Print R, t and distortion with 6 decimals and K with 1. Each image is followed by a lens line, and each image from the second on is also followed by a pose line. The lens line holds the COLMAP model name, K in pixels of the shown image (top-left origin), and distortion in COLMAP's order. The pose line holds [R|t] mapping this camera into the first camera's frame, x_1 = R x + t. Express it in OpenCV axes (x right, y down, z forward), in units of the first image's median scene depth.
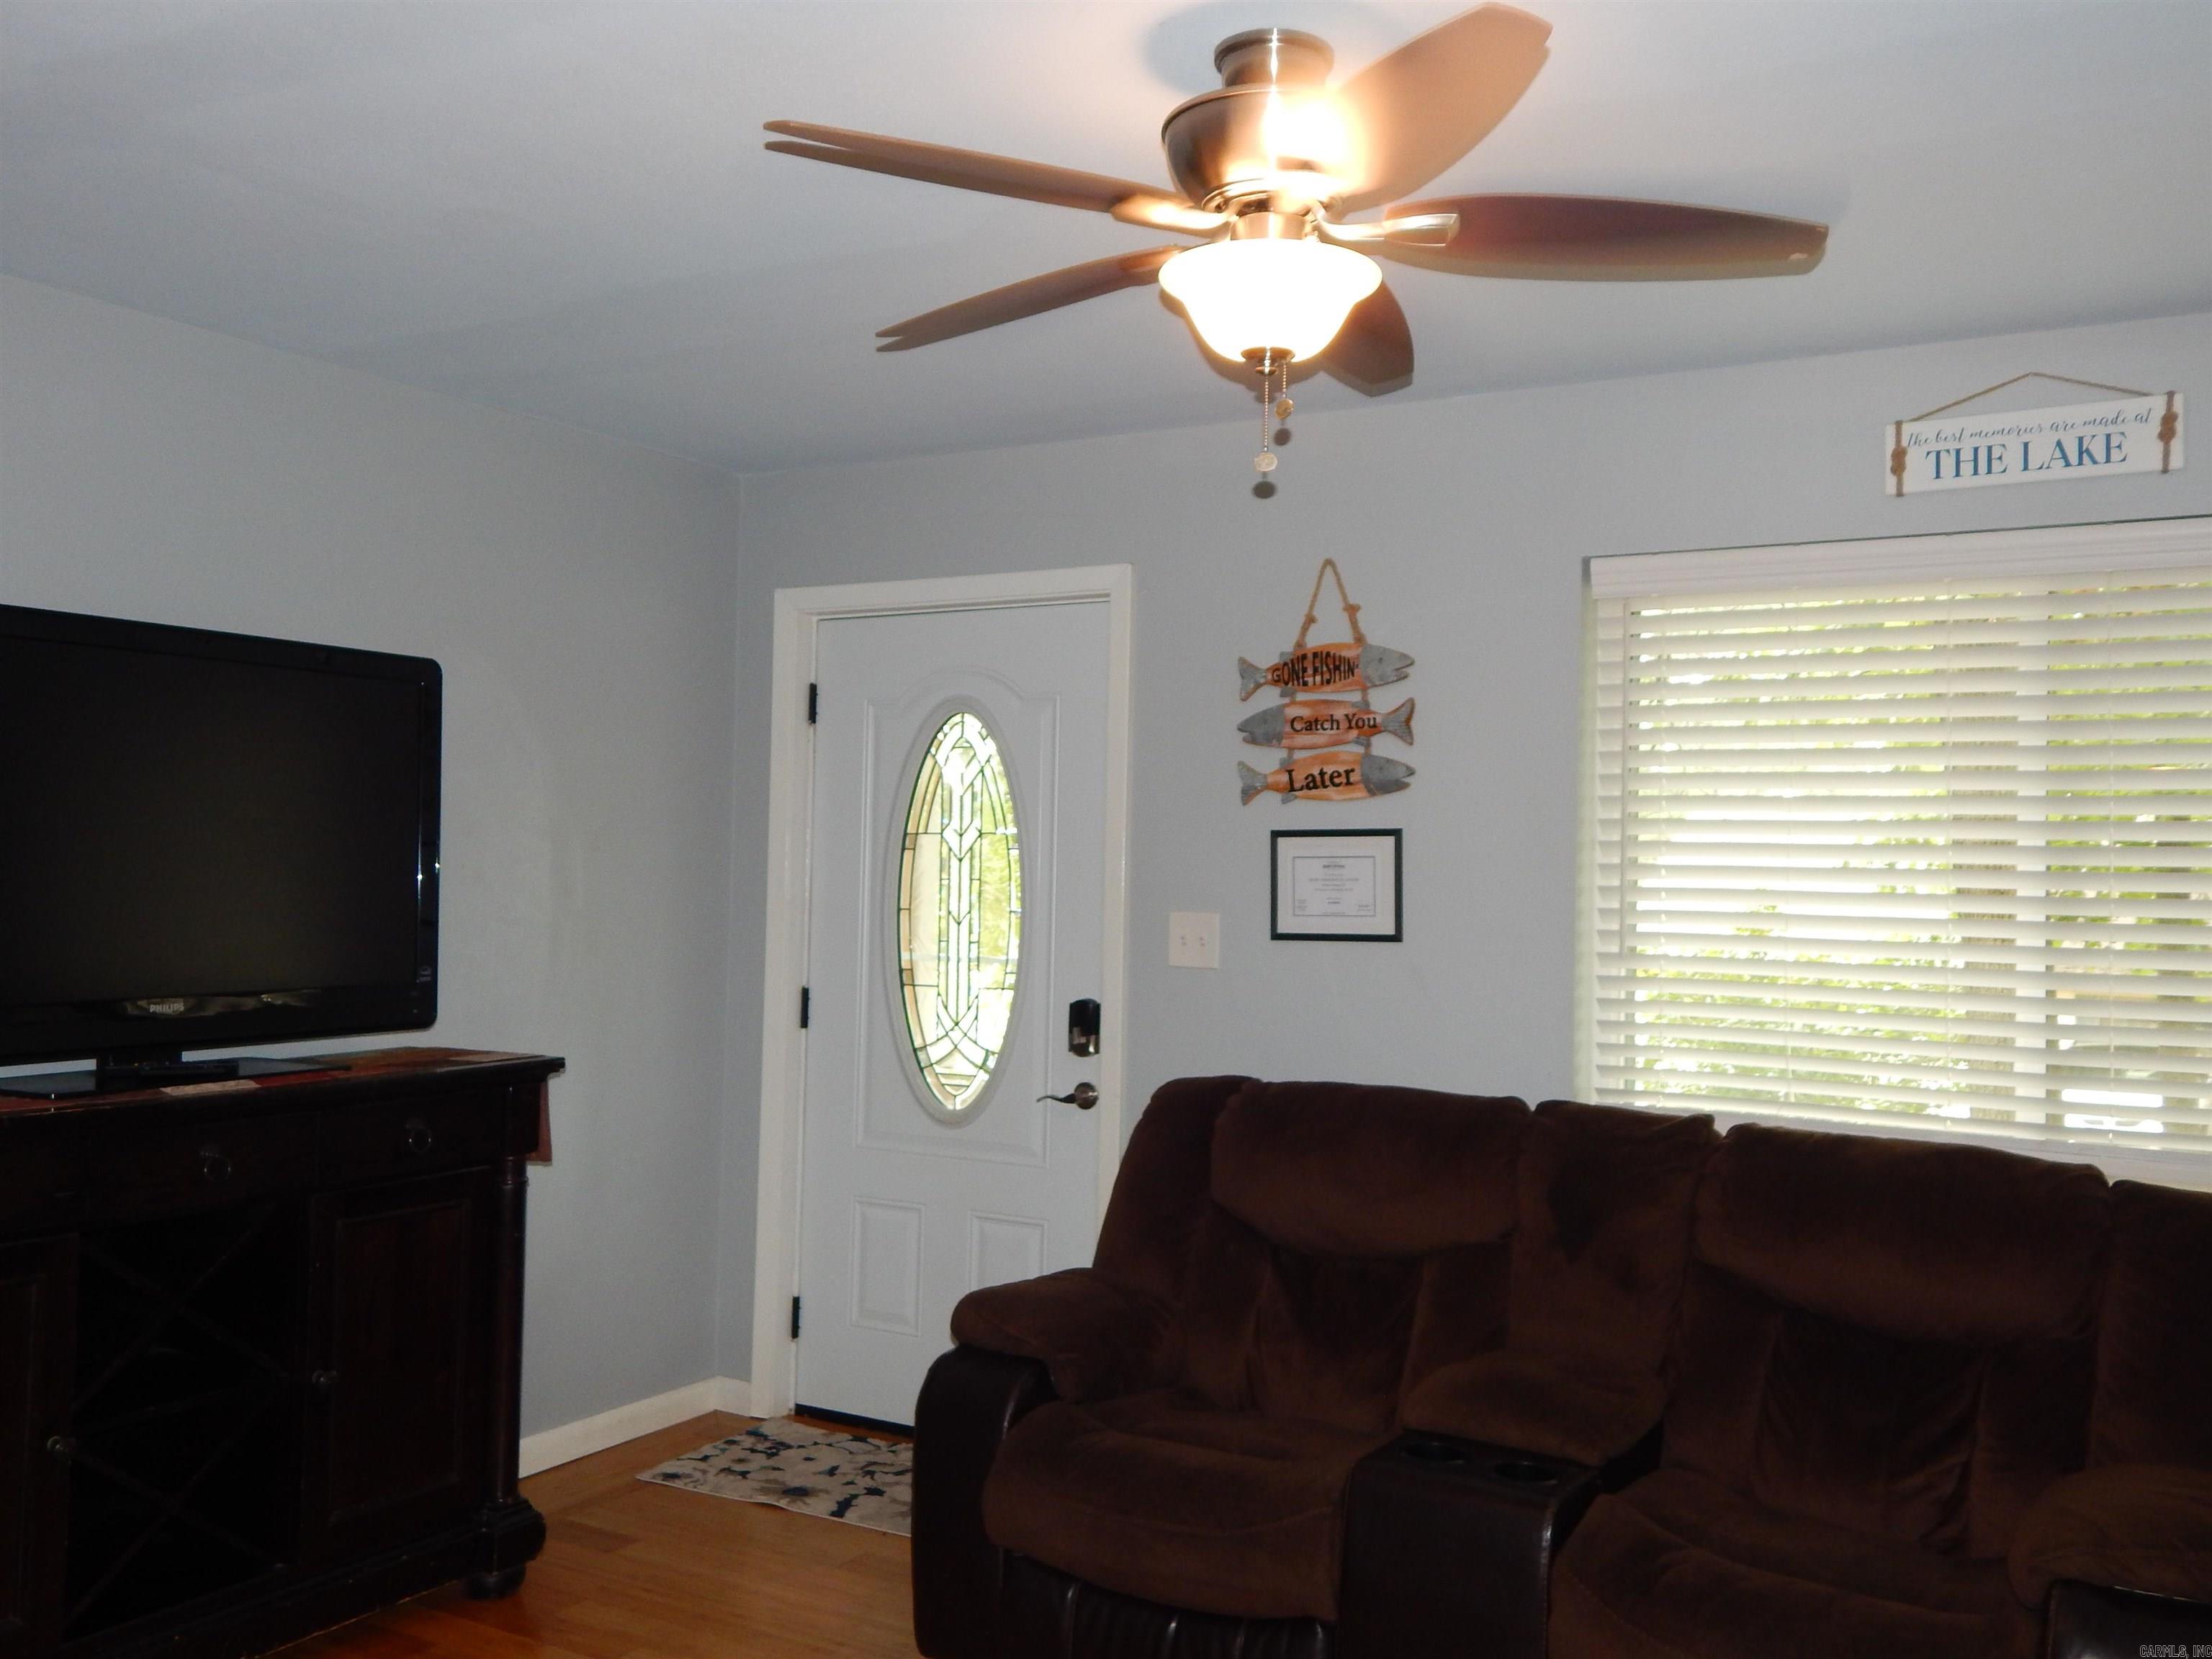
lens RADIAL K [[1912.6, 0, 1108.9], [0, 1912.6, 815.1], [0, 0, 1]] dist [0.054021, -0.037640]
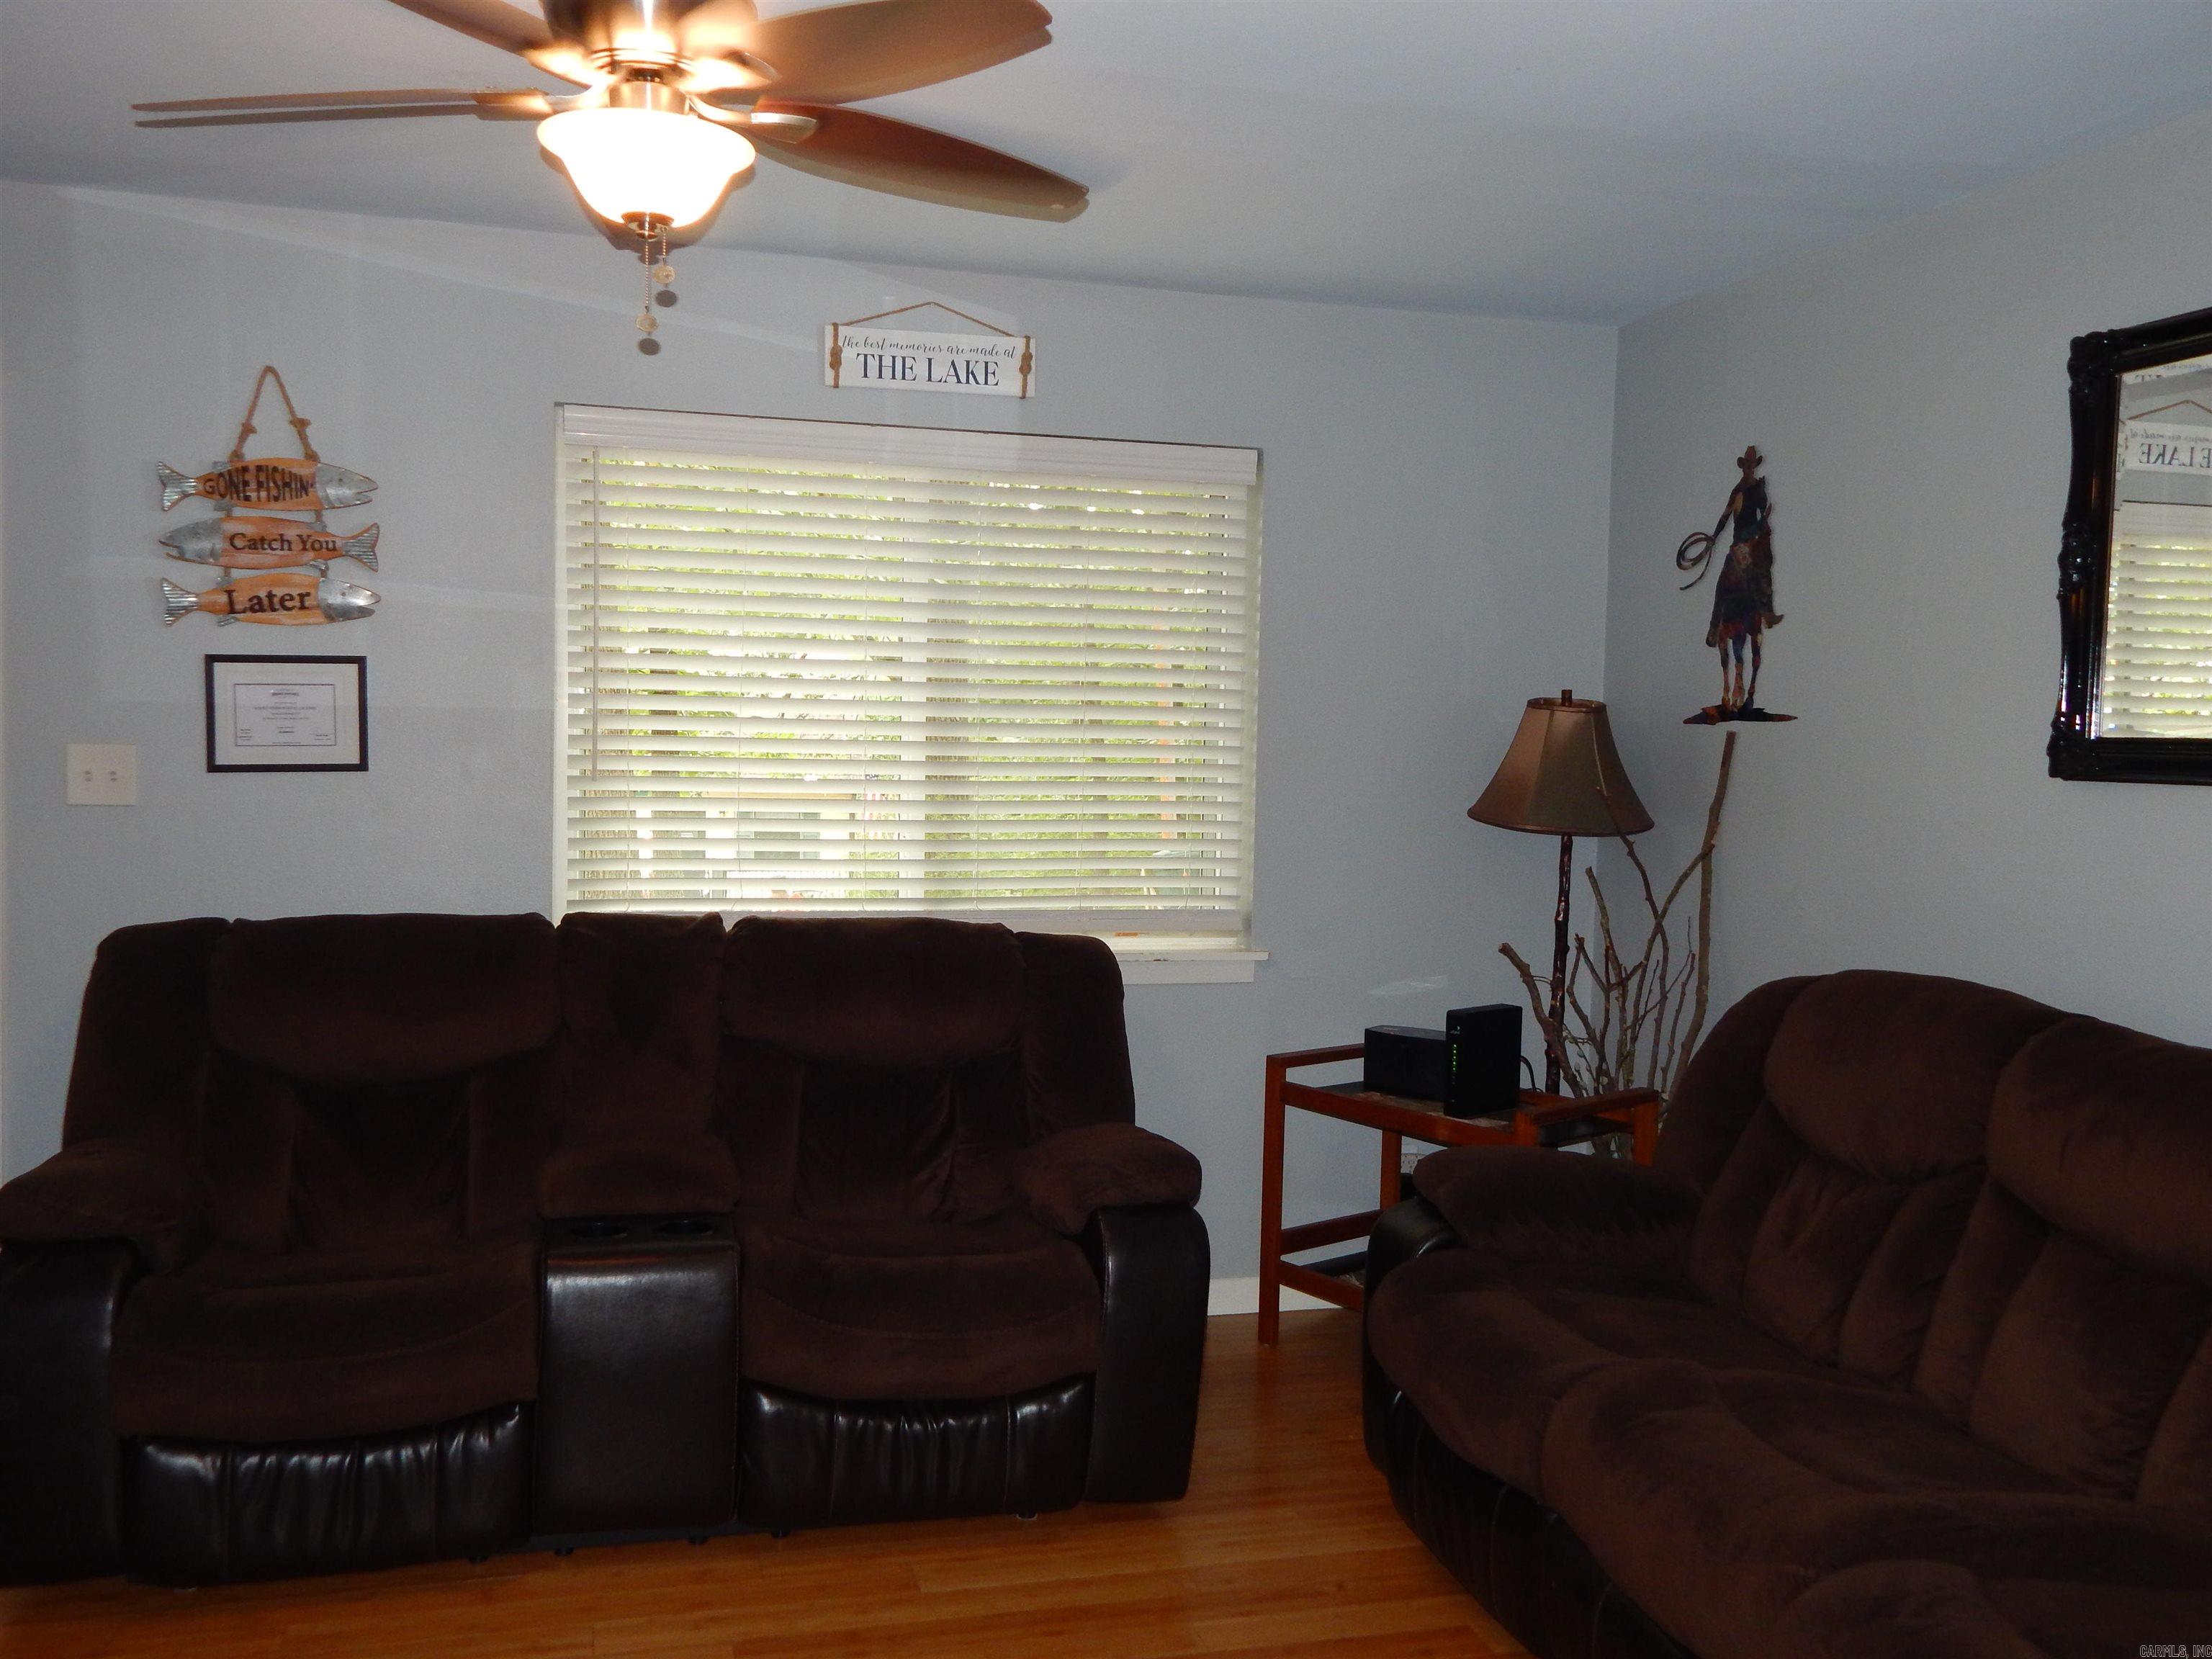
lens RADIAL K [[1912.6, 0, 1108.9], [0, 1912.6, 815.1], [0, 0, 1]] dist [0.054021, -0.037640]
pose [[0.693380, -0.041752, 0.719362, -0.294951], [-0.027004, 0.996113, 0.083843, -0.004955], [-0.720066, -0.077561, 0.689557, 0.033097]]
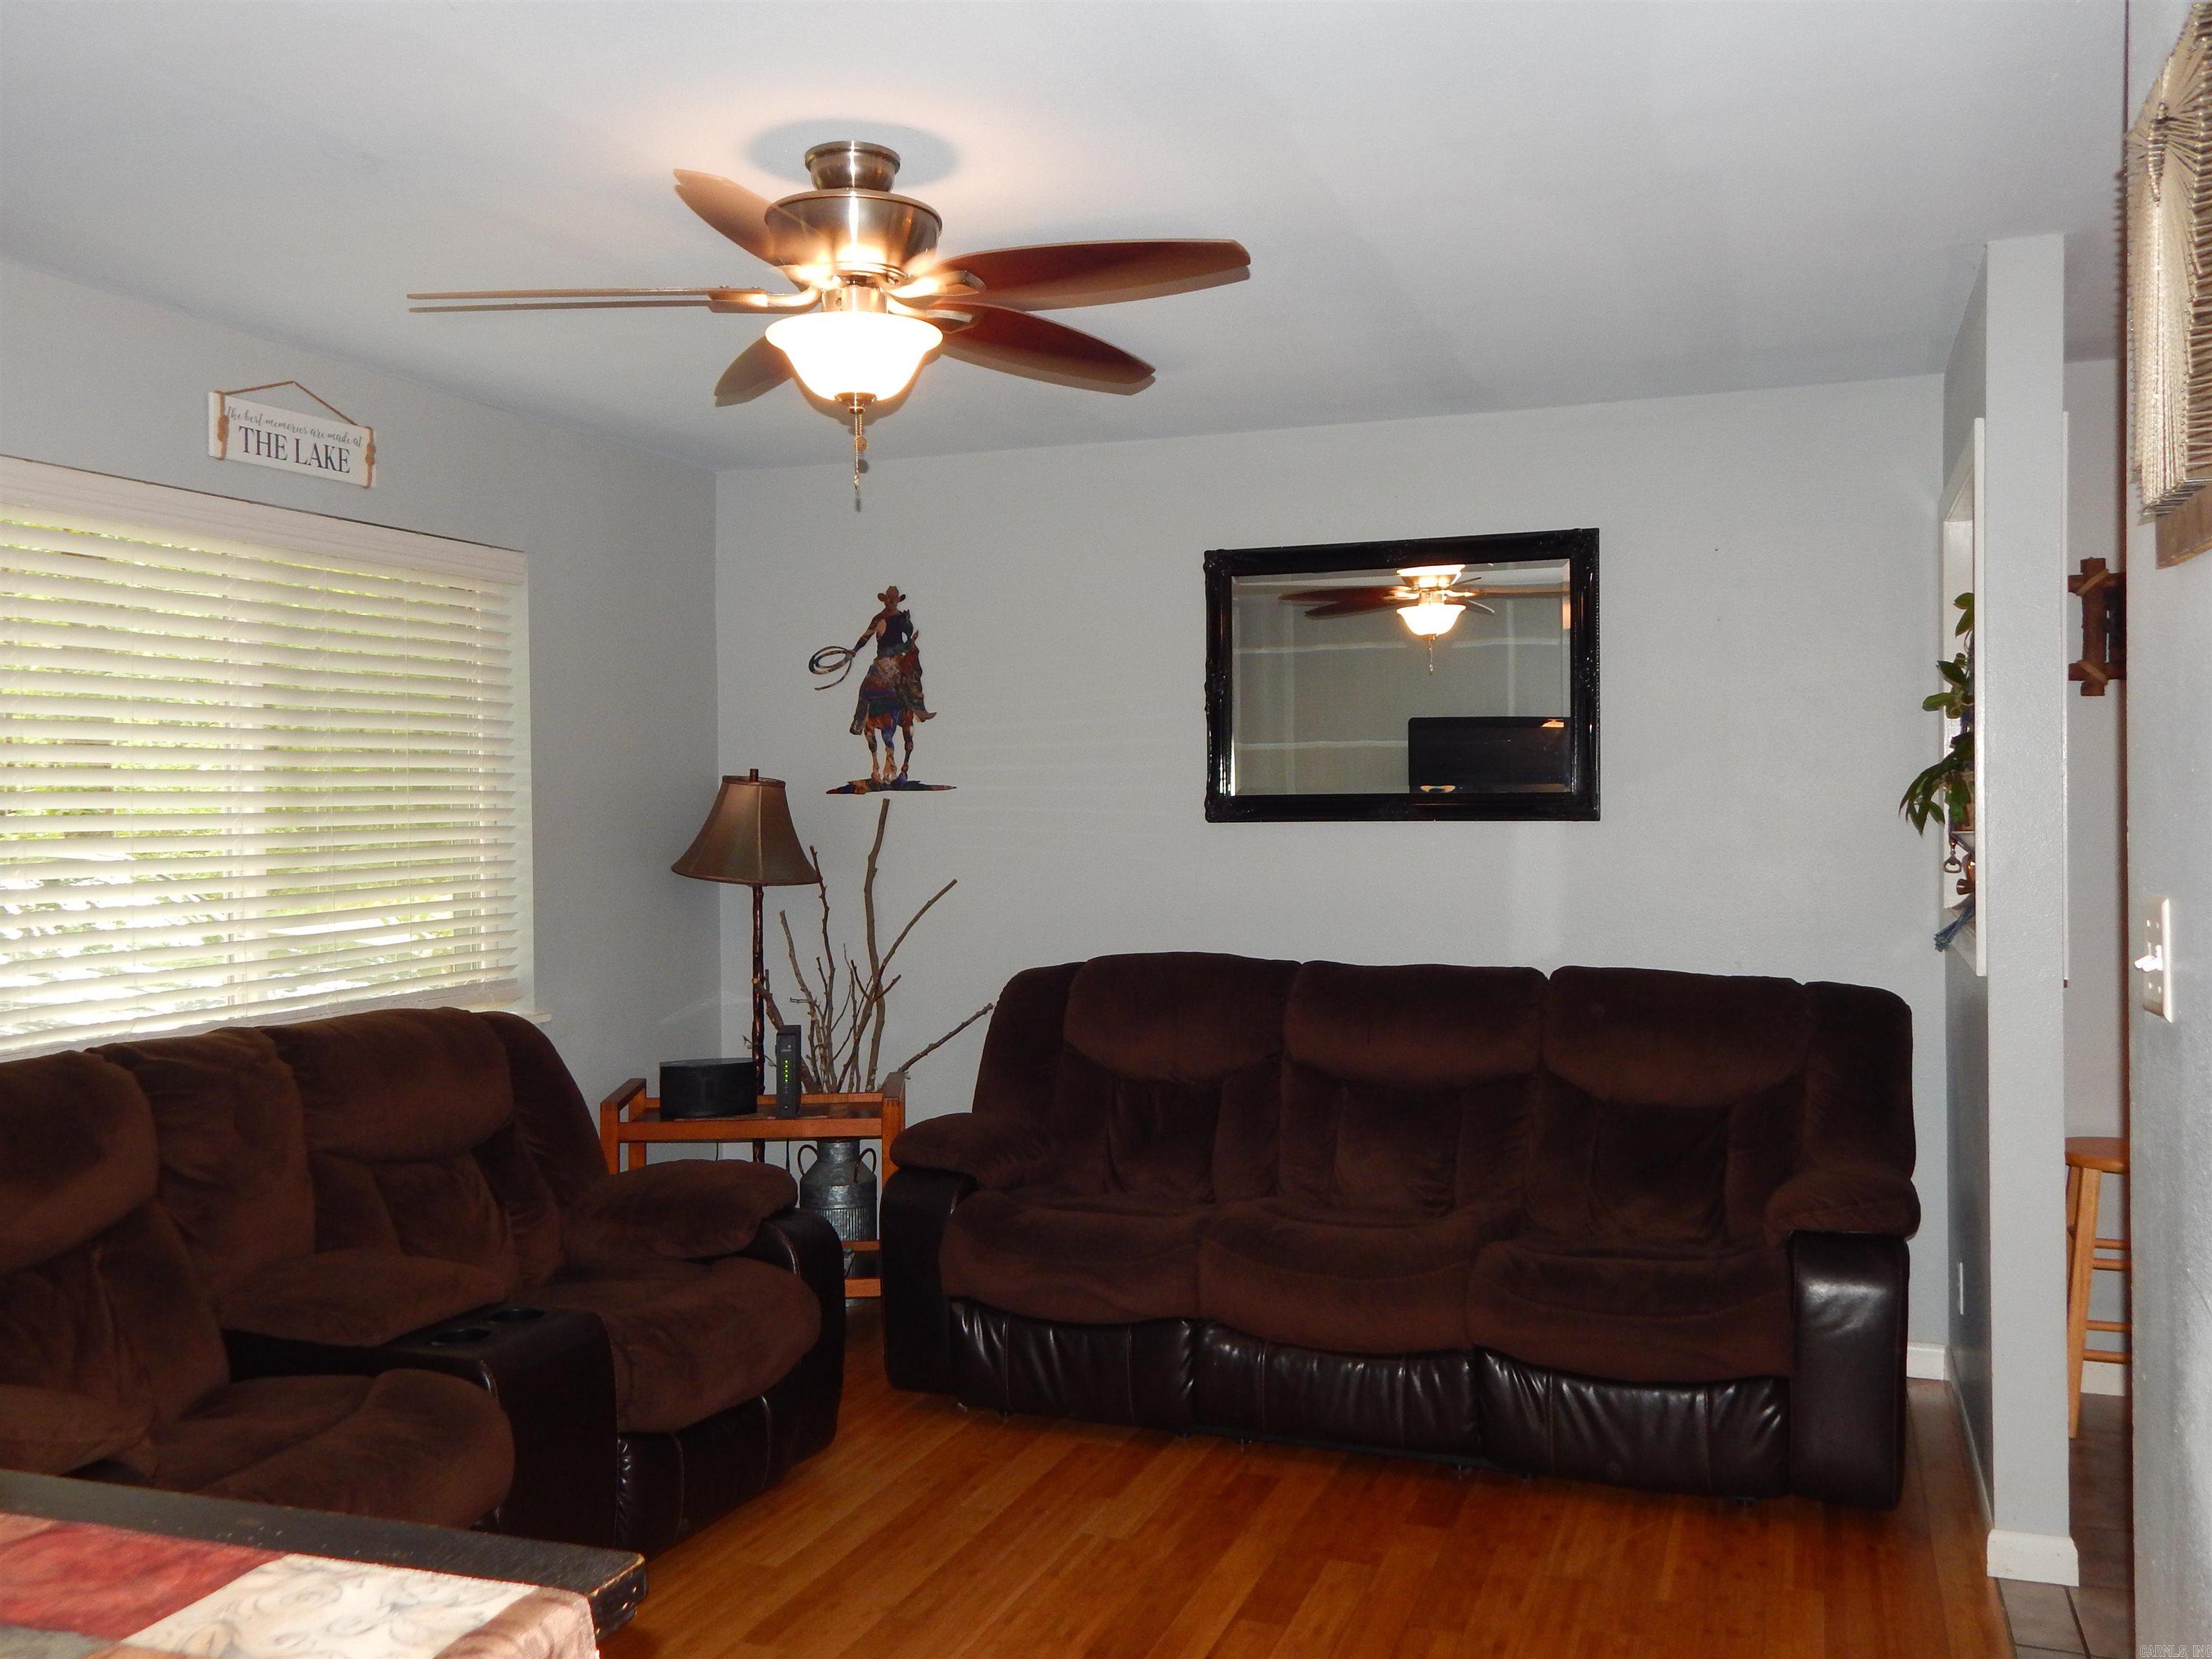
lens RADIAL K [[1912.6, 0, 1108.9], [0, 1912.6, 815.1], [0, 0, 1]] dist [0.054021, -0.037640]
pose [[-0.181323, -0.029999, 0.982966, -0.687994], [-0.021649, 0.999414, 0.026508, -0.000139], [-0.983185, -0.016473, -0.181866, 0.603818]]
